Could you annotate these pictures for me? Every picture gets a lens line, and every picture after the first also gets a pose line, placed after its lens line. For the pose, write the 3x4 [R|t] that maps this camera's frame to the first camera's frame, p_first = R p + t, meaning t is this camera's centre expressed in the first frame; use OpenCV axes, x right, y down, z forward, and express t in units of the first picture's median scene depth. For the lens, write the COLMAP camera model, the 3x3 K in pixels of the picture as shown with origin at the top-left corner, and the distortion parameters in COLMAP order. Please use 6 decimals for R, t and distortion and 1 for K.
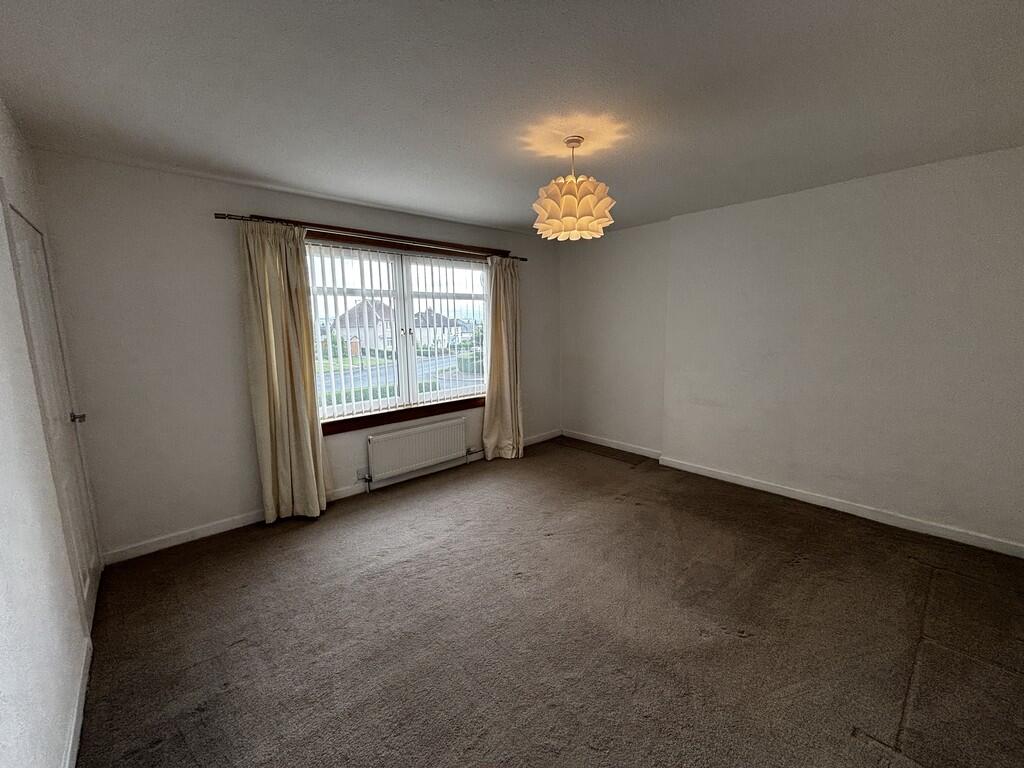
lens RADIAL K [[411.7, 0, 512.0], [0, 411.7, 384.0], [0, 0, 1]] dist [0.000137, -0.000675]
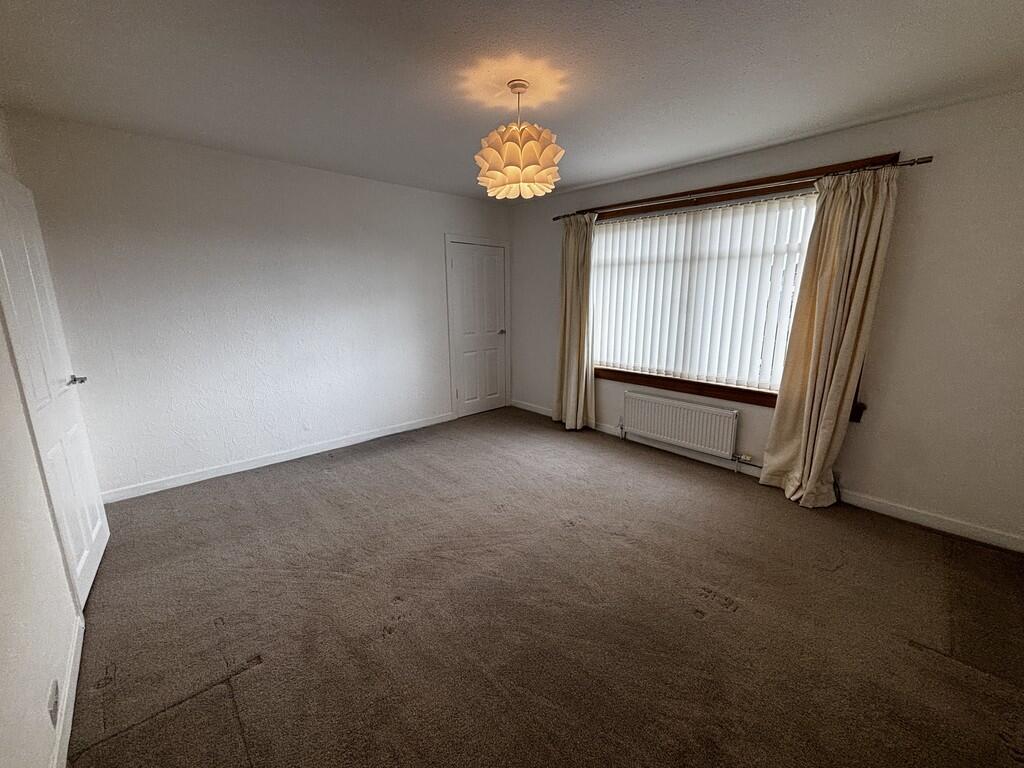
lens RADIAL K [[411.7, 0, 512.0], [0, 411.7, 384.0], [0, 0, 1]] dist [0.000137, -0.000675]
pose [[0.016140, 0.226562, -0.973863, 0.709342], [-0.144672, 0.964270, 0.221933, -0.089989], [0.989348, 0.137308, 0.048340, 0.615373]]
